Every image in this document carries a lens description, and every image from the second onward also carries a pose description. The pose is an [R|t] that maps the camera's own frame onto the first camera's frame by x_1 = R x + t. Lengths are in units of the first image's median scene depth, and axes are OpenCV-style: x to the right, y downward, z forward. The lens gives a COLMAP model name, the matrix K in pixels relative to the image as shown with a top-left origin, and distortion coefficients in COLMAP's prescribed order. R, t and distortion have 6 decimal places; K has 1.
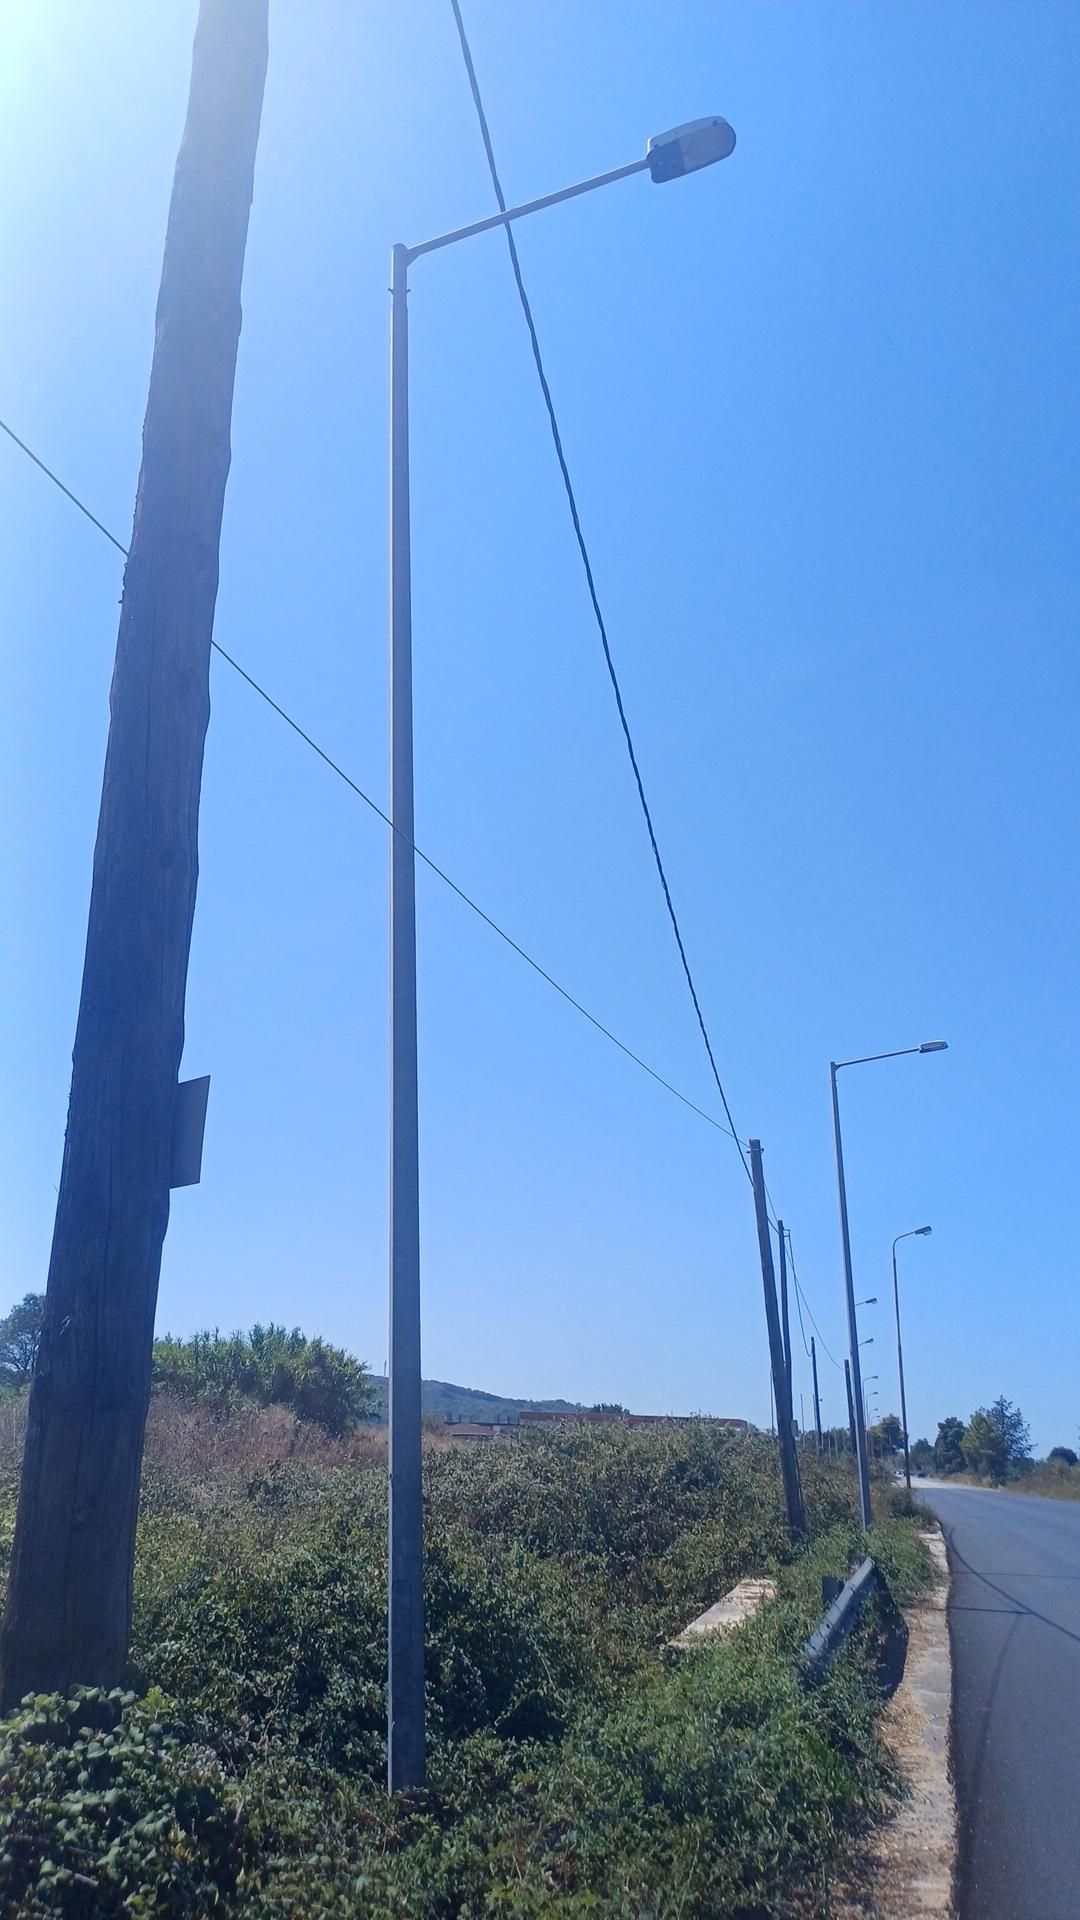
lens RADIAL K [[1337.1, 0, 540.0], [0, 1337.1, 960.0], [0, 0, 1]] dist [0.124227, -0.204950]
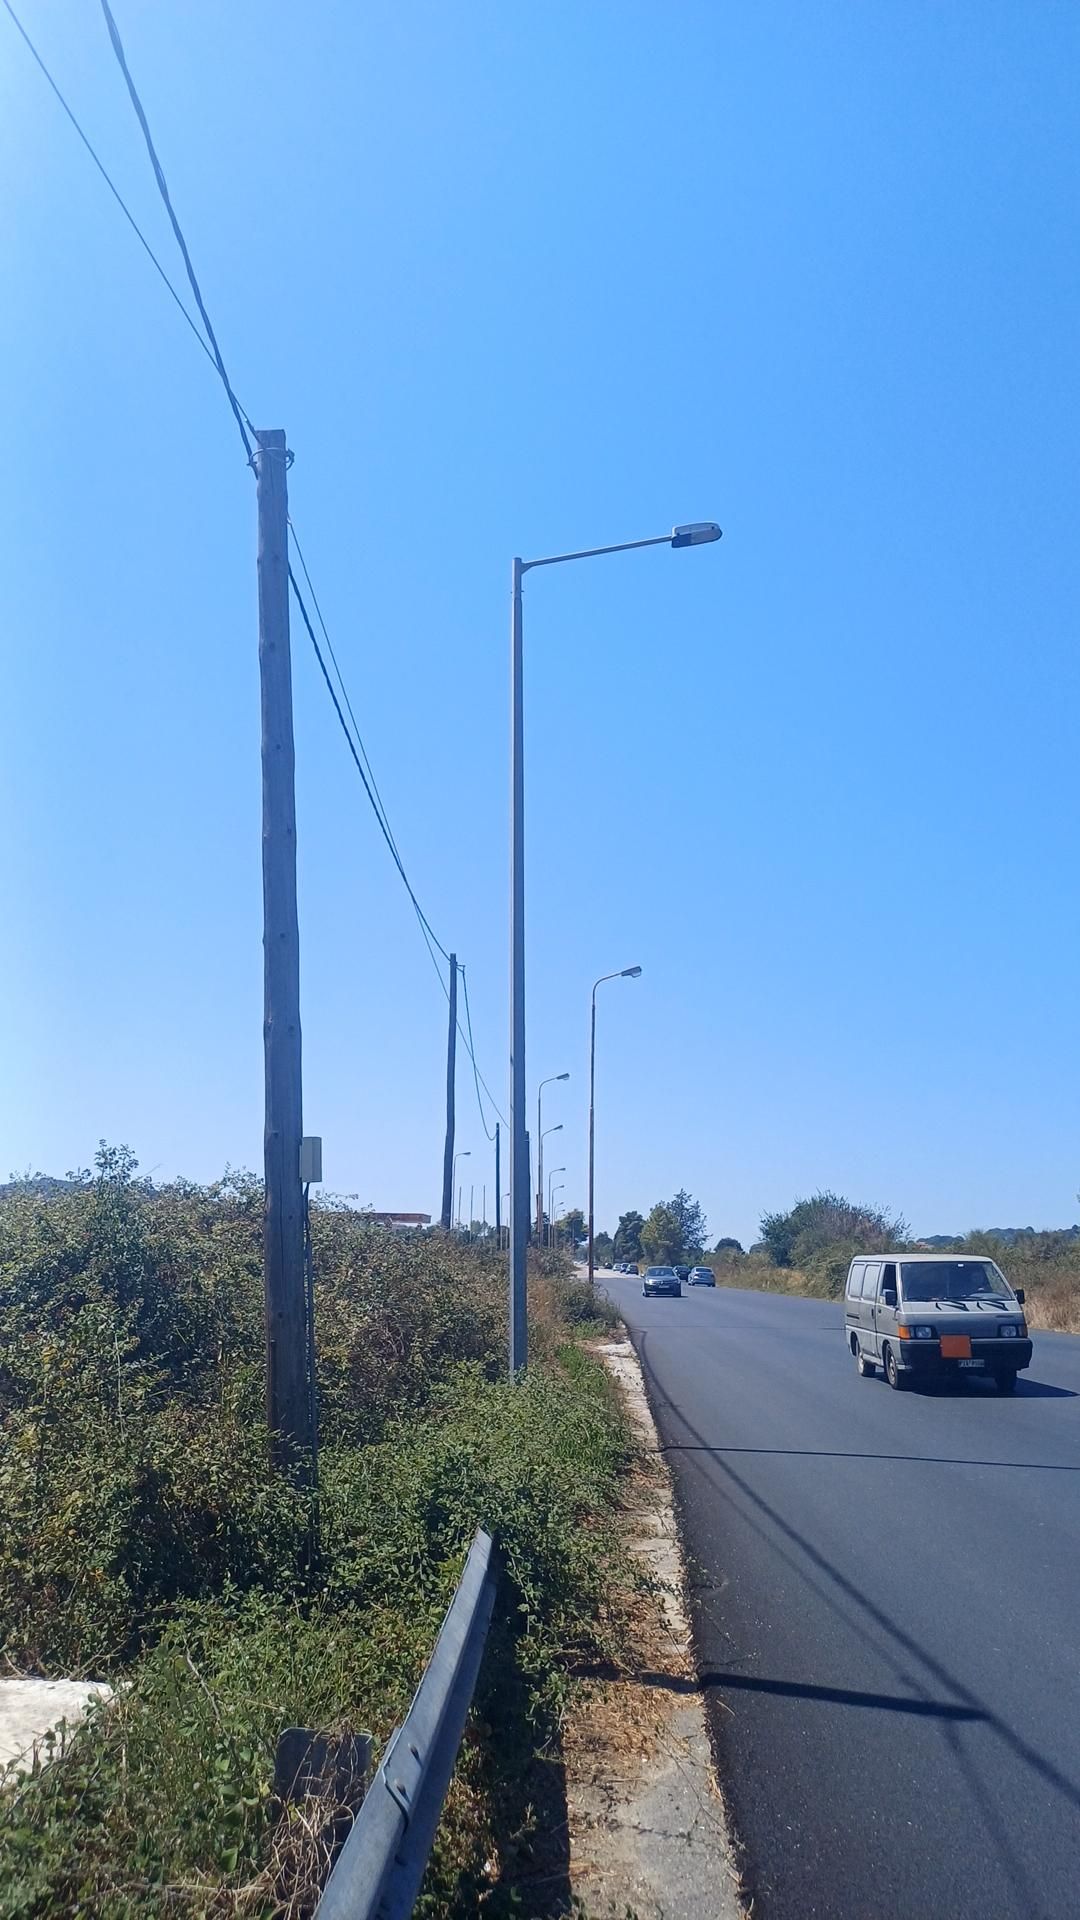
lens RADIAL K [[1337.1, 0, 540.0], [0, 1337.1, 960.0], [0, 0, 1]] dist [0.124227, -0.204950]
pose [[0.977157, 0.033589, 0.209847, 0.081653], [-0.061879, 0.989616, 0.129738, 0.116512], [-0.203310, -0.139759, 0.969088, 0.310953]]
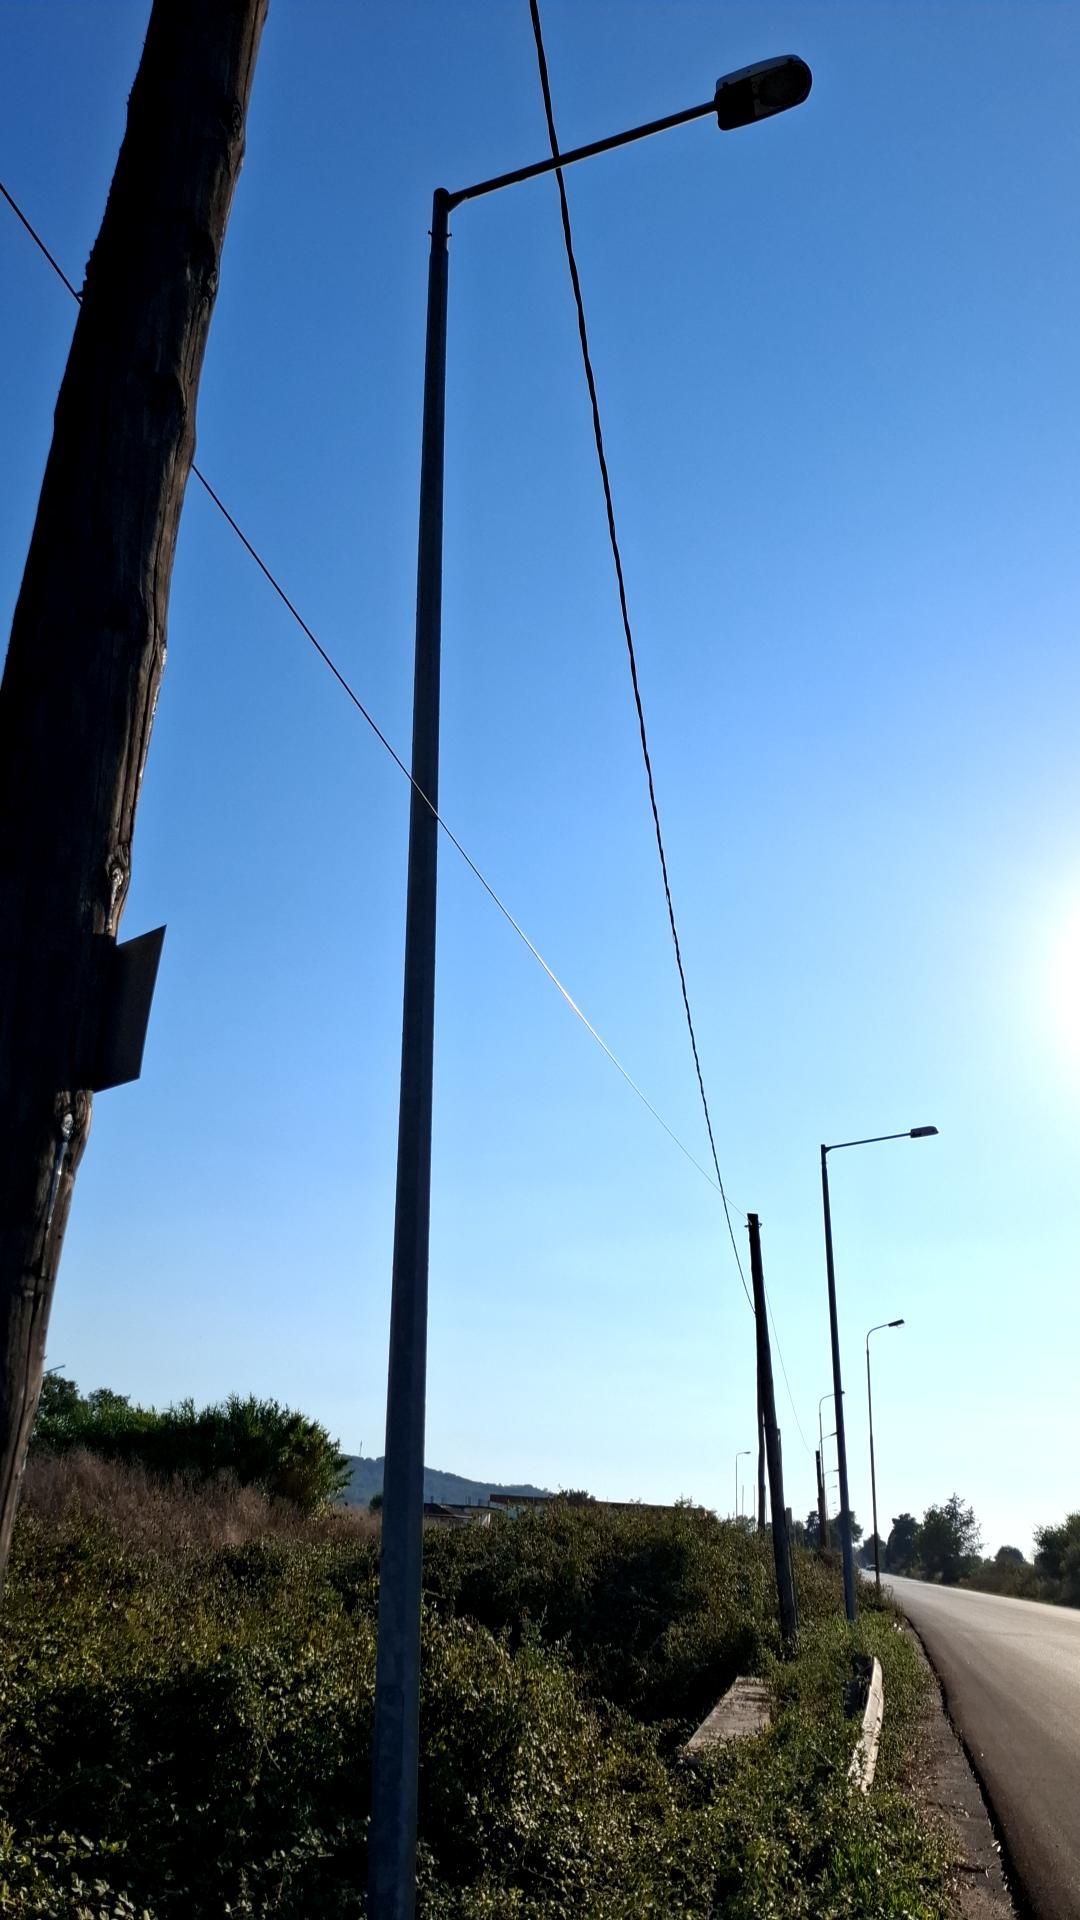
lens RADIAL K [[1257.9, 0, 543.0], [0, 1257.9, 994.0], [0, 0, 1]] dist [0.133391, -0.155483]
pose [[0.999288, 0.034650, 0.014946, -0.006557], [-0.033825, 0.998058, -0.052314, 0.014233], [-0.016730, 0.051771, 0.998519, 0.036592]]
